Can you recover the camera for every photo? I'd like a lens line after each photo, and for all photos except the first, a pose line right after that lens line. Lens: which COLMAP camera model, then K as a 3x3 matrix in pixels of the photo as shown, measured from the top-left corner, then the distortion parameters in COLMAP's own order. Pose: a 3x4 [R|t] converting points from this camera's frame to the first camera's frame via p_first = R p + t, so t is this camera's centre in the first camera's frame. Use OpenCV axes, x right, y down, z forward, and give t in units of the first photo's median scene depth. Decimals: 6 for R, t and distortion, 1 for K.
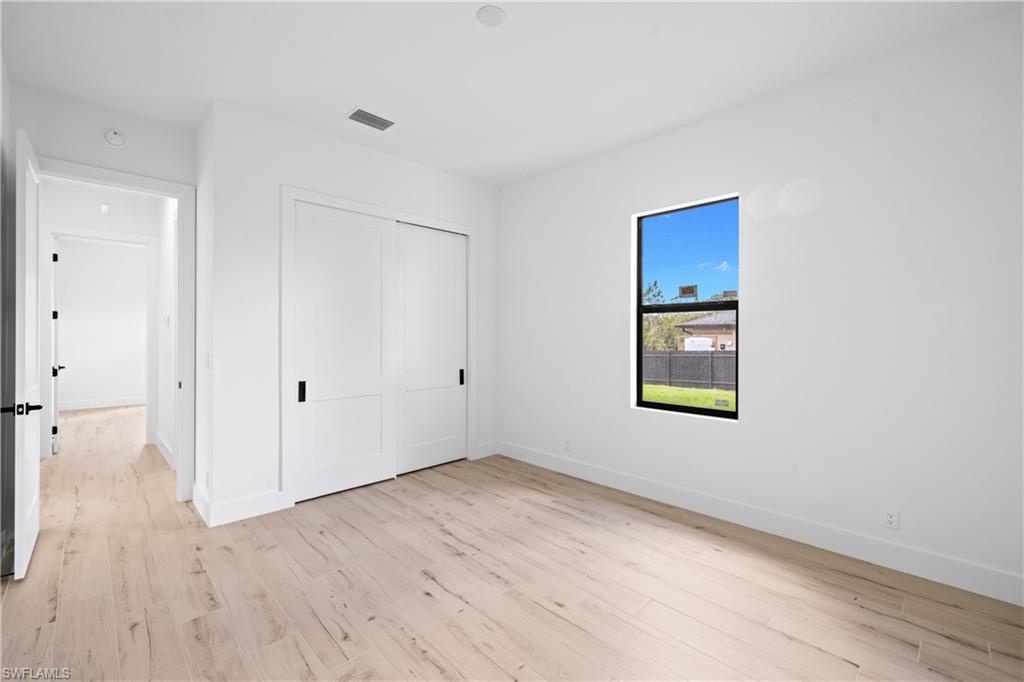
lens RADIAL K [[430.0, 0, 504.4], [0, 430.0, 328.2], [0, 0, 1]] dist [0.001589, 0.000767]
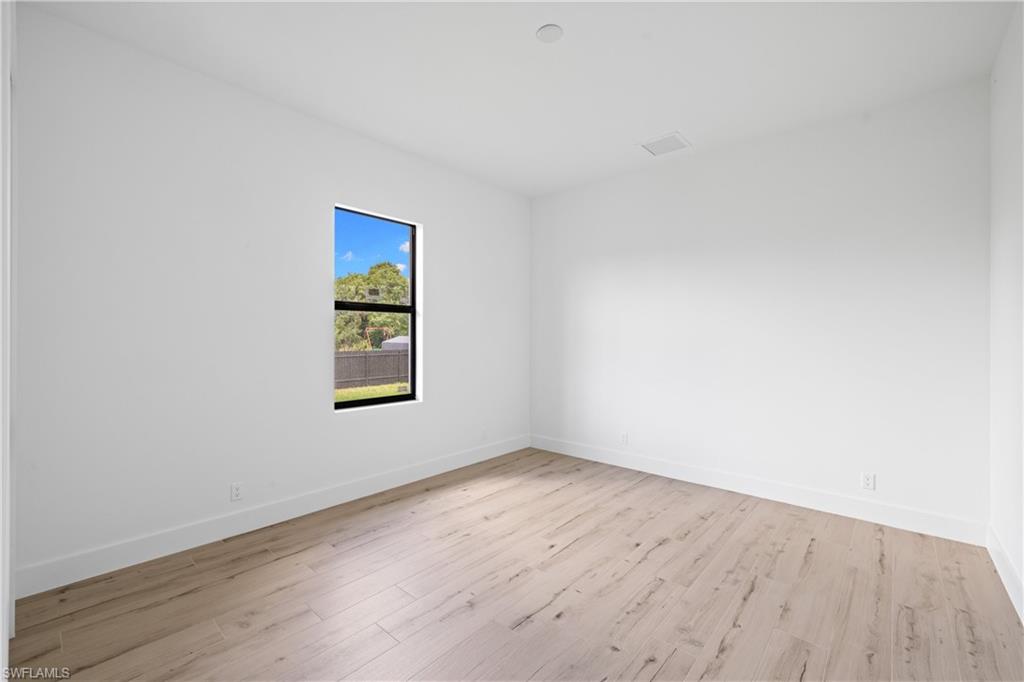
lens RADIAL K [[430.0, 0, 504.4], [0, 430.0, 328.2], [0, 0, 1]] dist [0.001589, 0.000767]
pose [[-0.063470, 0.016505, 0.997847, -0.785581], [-0.021434, 0.999610, -0.017898, 0.016344], [-0.997754, -0.022524, -0.063091, 0.850036]]
